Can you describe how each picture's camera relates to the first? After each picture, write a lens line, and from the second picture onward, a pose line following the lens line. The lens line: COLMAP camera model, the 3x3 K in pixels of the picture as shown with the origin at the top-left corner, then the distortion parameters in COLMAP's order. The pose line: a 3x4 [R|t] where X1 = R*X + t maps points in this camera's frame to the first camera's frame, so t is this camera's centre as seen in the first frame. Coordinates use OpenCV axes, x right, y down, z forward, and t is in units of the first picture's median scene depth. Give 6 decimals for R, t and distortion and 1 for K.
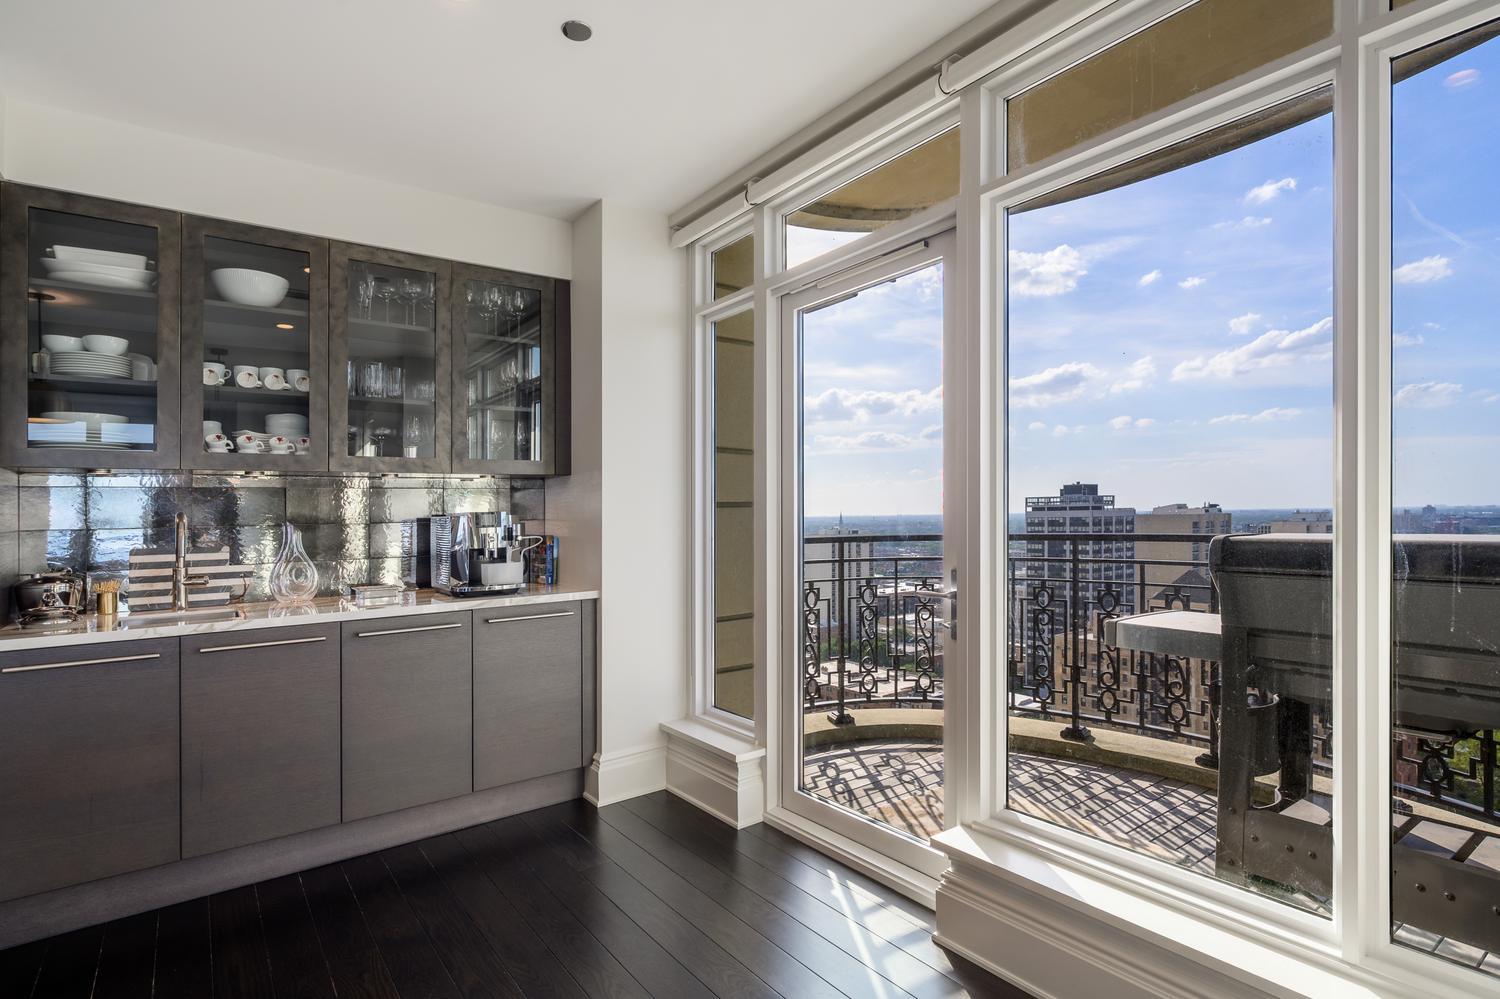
lens RADIAL K [[752.9, 0, 770.1], [0, 752.9, 509.3], [0, 0, 1]] dist [0.002180, 0.000292]
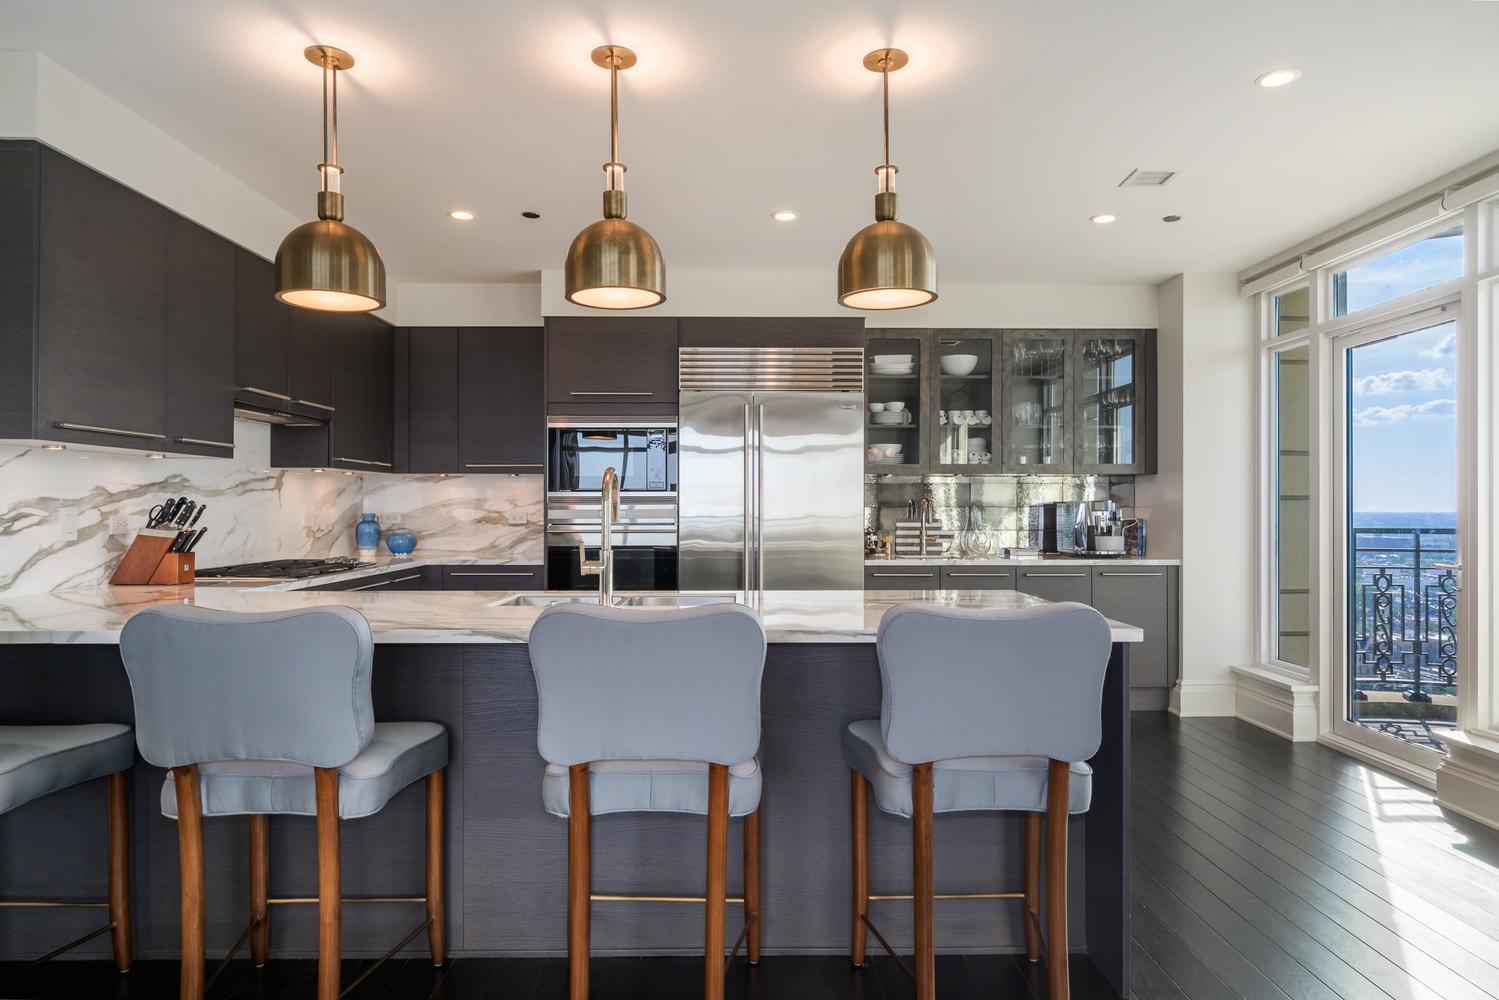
lens RADIAL K [[899.1, 0, 792.6], [0, 899.1, 469.3], [0, 0, 1]] dist [0.001899, 0.003243]
pose [[0.820109, -0.004771, -0.572188, 0.132163], [-0.012864, 0.999559, -0.026772, -0.003000], [0.572063, 0.029317, 0.819685, -0.758724]]
